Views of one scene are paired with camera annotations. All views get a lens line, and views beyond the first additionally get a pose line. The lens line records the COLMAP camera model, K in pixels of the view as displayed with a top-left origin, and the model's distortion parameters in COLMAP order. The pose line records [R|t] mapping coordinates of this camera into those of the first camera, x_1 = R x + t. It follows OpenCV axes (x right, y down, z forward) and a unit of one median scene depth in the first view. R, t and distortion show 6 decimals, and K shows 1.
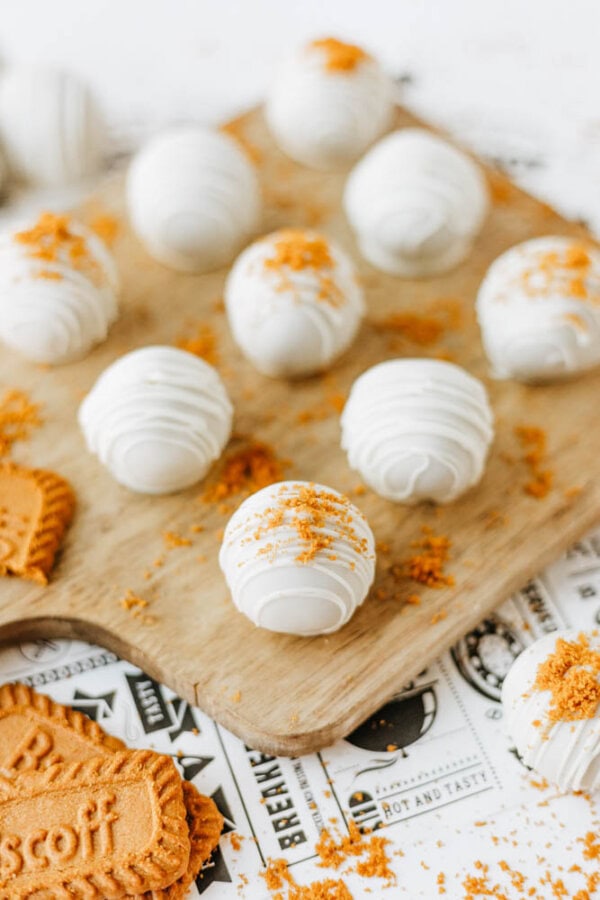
lens RADIAL K [[1464.8, 0, 300.0], [0, 1464.8, 450.0], [0, 0, 1]] dist [0.143603, 0.515788]
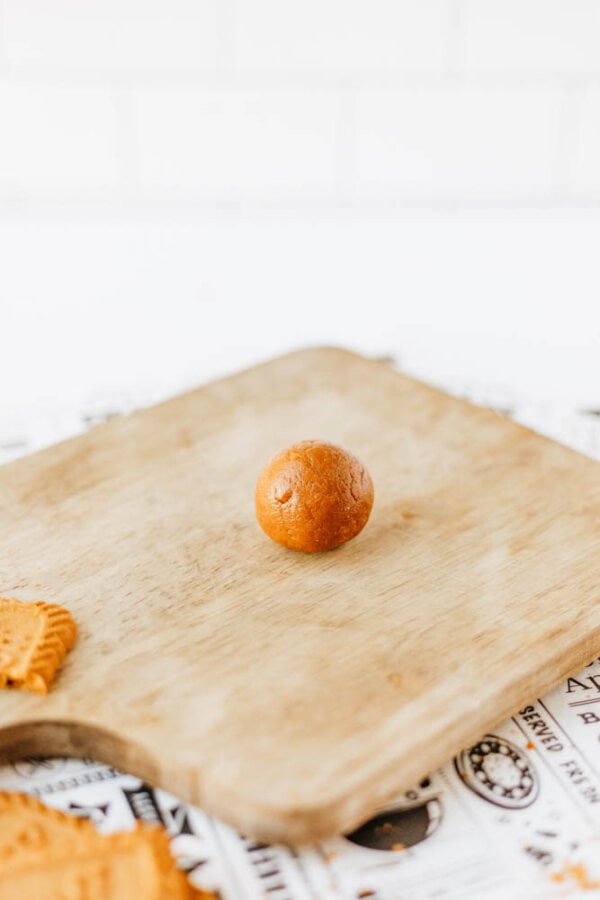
lens RADIAL K [[1464.8, 0, 300.0], [0, 1464.8, 450.0], [0, 0, 1]] dist [0.143603, 0.515788]
pose [[0.999829, -0.018252, 0.002975, 0.000581], [0.017990, 0.922688, -0.385127, 0.336041], [0.004285, 0.385115, 0.922859, 0.012182]]
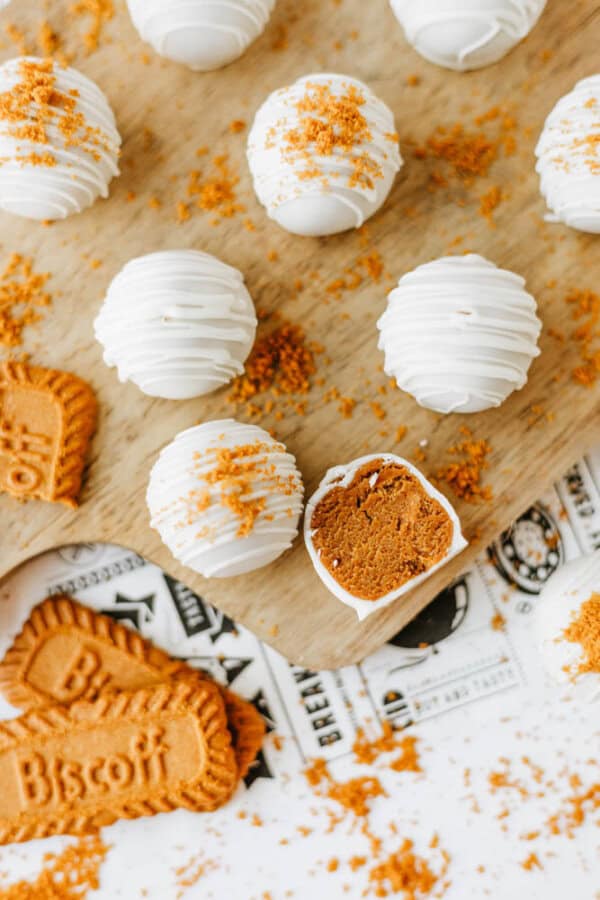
lens RADIAL K [[1464.8, 0, 300.0], [0, 1464.8, 450.0], [0, 0, 1]] dist [0.143603, 0.515788]
pose [[0.999565, -0.013242, -0.026348, 0.004080], [0.024865, 0.858813, 0.511685, -0.453198], [0.015853, -0.512118, 0.858769, 0.179886]]
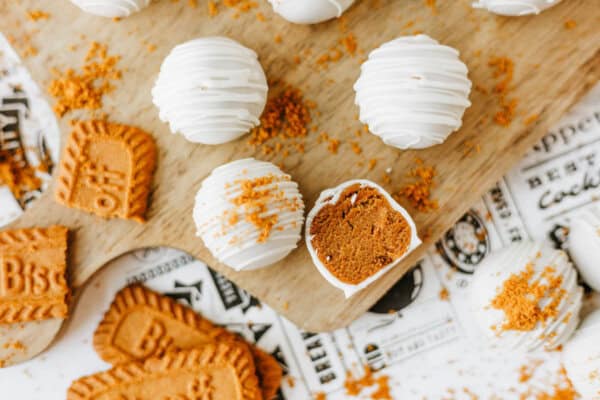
lens RADIAL K [[976.6, 0, 300.0], [0, 976.6, 200.0], [0, 0, 1]] dist [0.143603, 0.515788]
pose [[0.998657, -0.038899, -0.034209, 0.007896], [0.051320, 0.832732, 0.551292, -0.441551], [0.007042, -0.552308, 0.833611, 0.244052]]
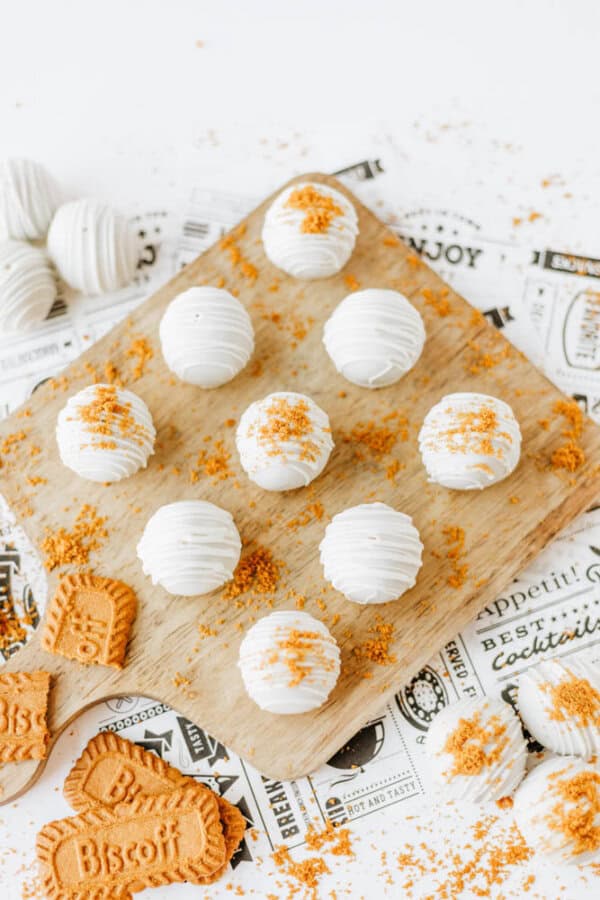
lens RADIAL K [[1464.8, 0, 300.0], [0, 1464.8, 450.0], [0, 0, 1]] dist [0.143603, 0.515788]
pose [[0.999620, -0.020864, -0.018040, 0.040974], [0.025830, 0.937500, 0.347025, -0.645774], [0.009672, -0.347359, 0.937682, -0.328177]]
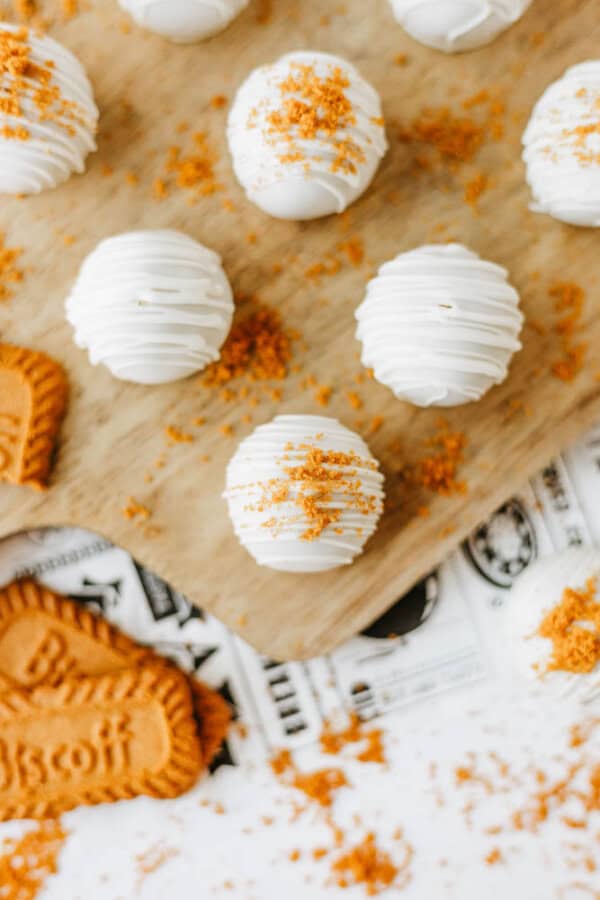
lens RADIAL K [[1464.8, 0, 300.0], [0, 1464.8, 450.0], [0, 0, 1]] dist [0.143603, 0.515788]
pose [[0.999818, 0.015787, -0.010714, 0.005871], [-0.007441, 0.839740, 0.542938, -0.468181], [0.017568, -0.542759, 0.839705, 0.210226]]
